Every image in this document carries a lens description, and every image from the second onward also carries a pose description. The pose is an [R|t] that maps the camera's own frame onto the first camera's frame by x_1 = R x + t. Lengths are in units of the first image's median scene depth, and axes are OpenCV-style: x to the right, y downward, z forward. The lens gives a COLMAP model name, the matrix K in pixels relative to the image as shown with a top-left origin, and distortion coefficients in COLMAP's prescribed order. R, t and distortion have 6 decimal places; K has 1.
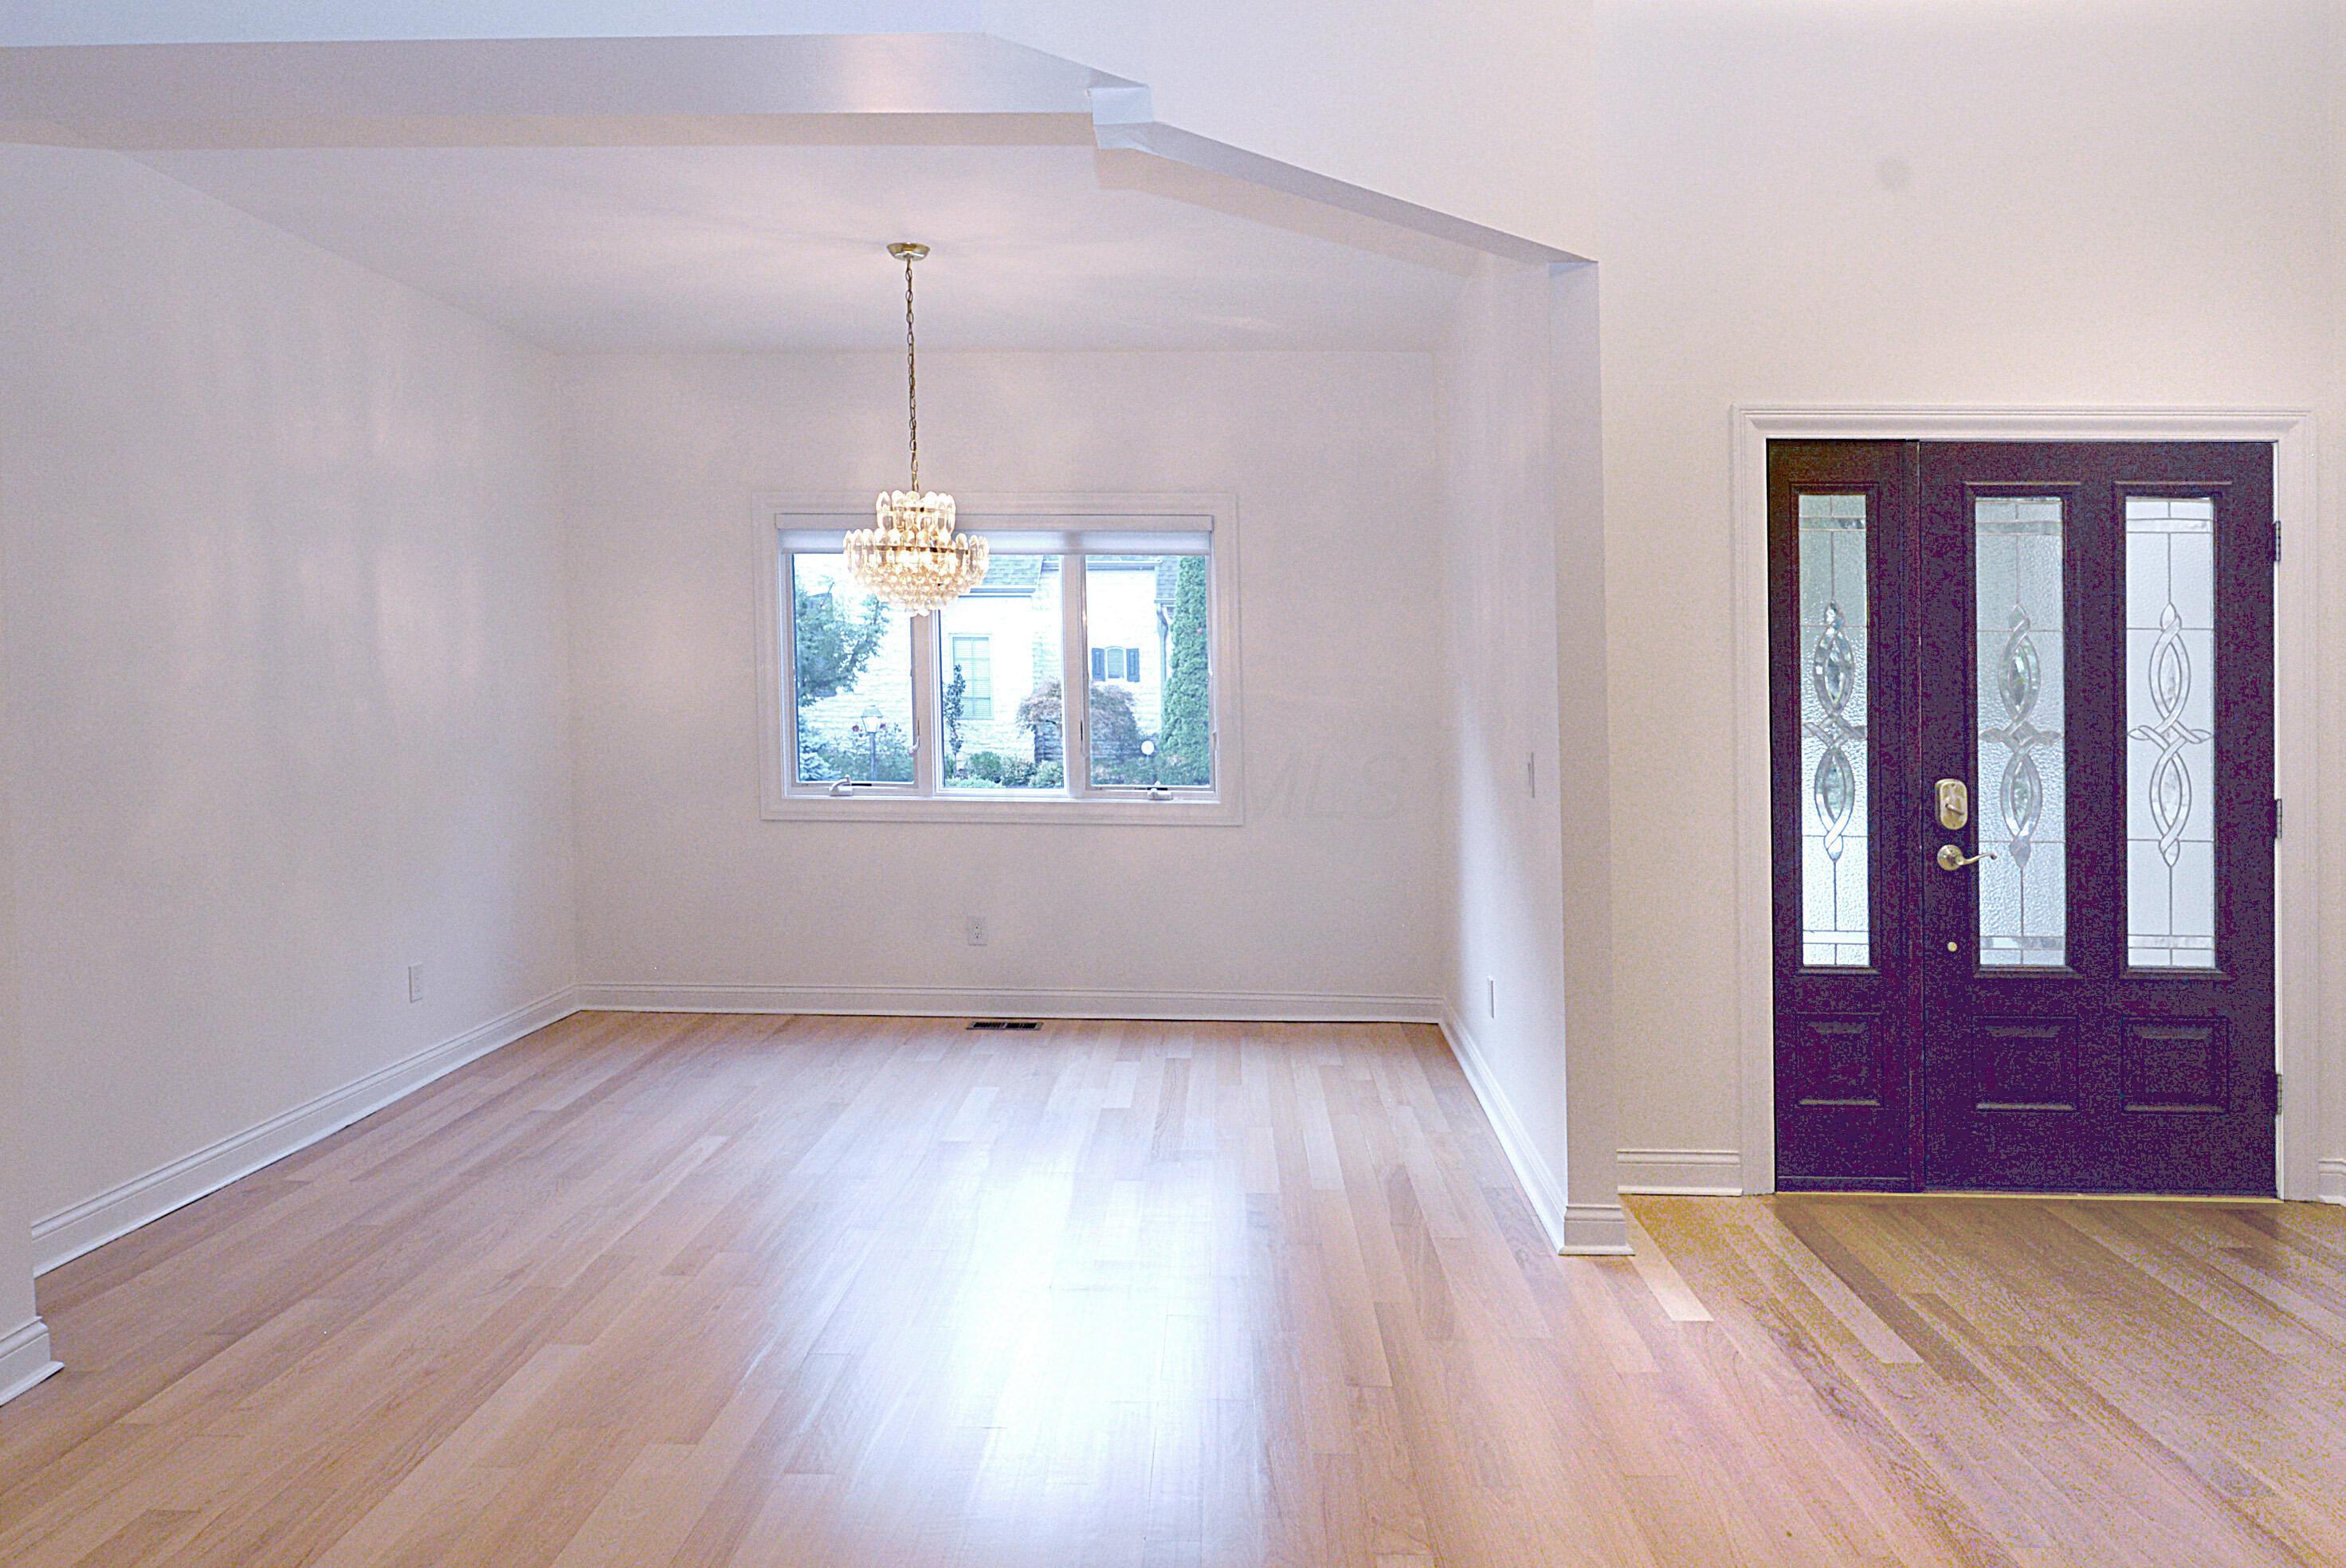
lens RADIAL K [[1599.5, 0, 1167.8], [0, 1599.5, 768.4], [0, 0, 1]] dist [-0.005199, -0.000152]
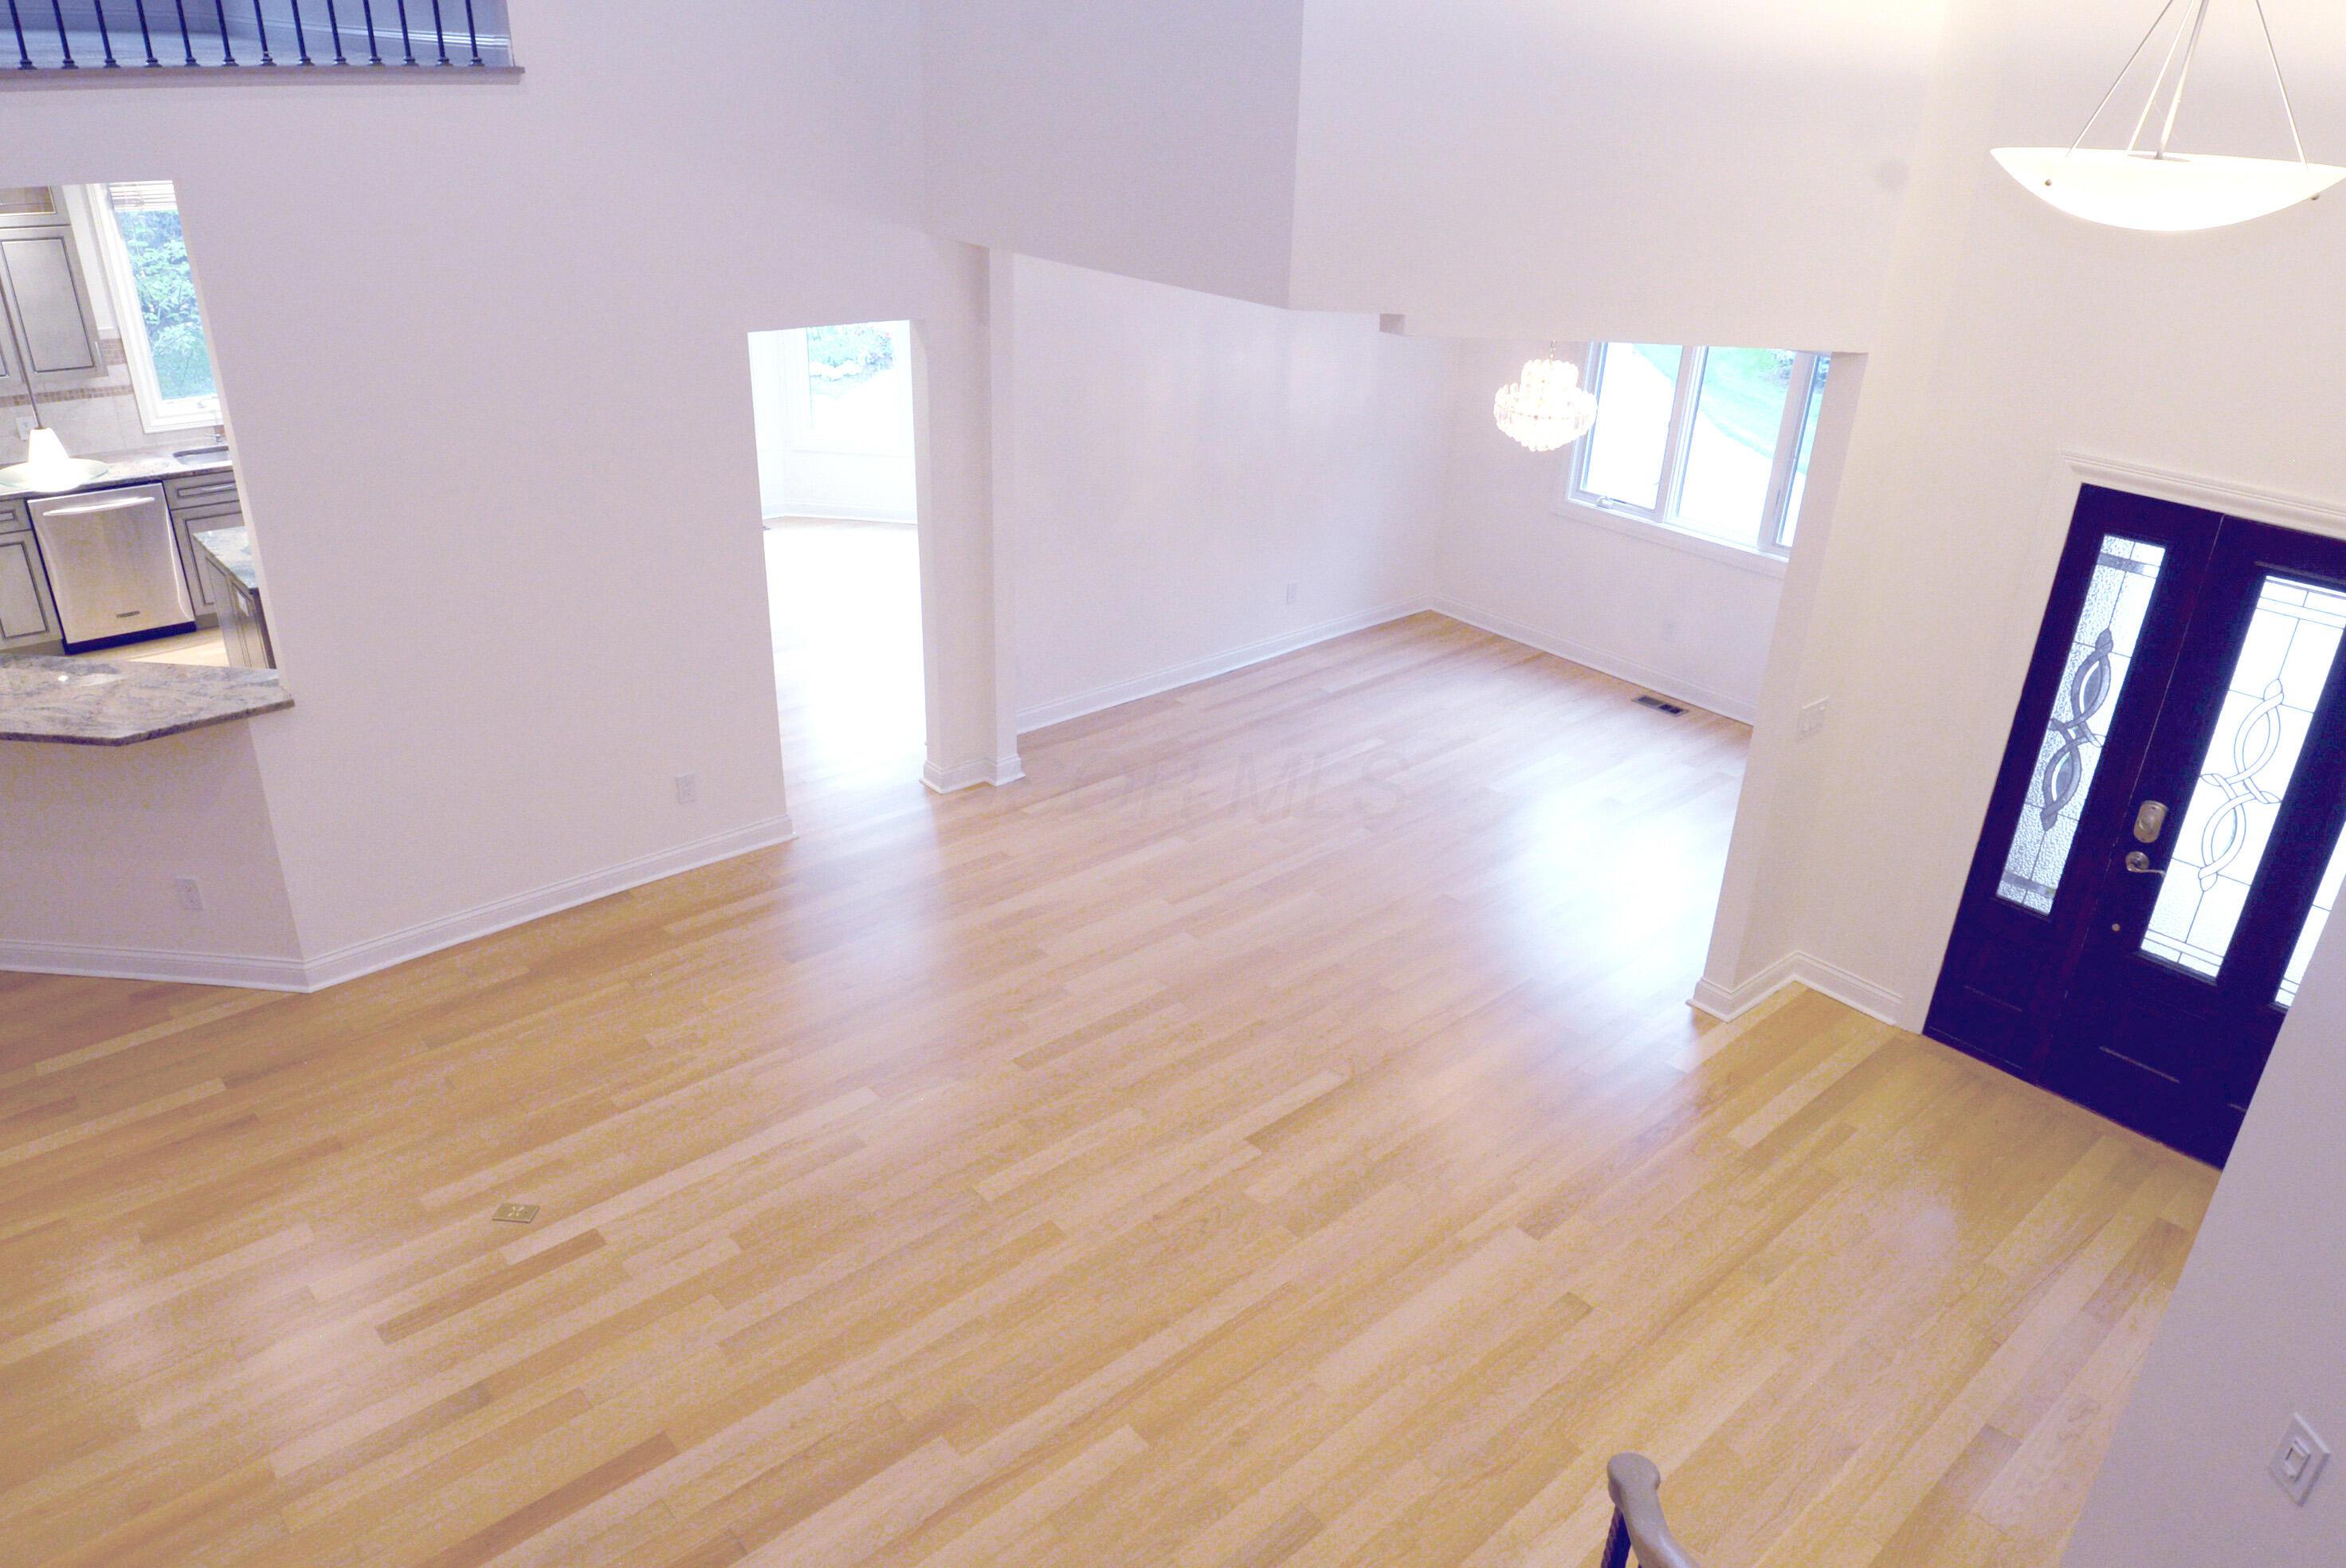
lens RADIAL K [[1599.5, 0, 1178.5], [0, 1599.5, 787.1], [0, 0, 1]] dist [-0.005199, -0.000152]
pose [[0.687880, 0.331946, -0.645471, 0.746128], [-0.062384, 0.913042, 0.403067, -0.431920], [0.723139, -0.236995, 0.648771, -0.285131]]
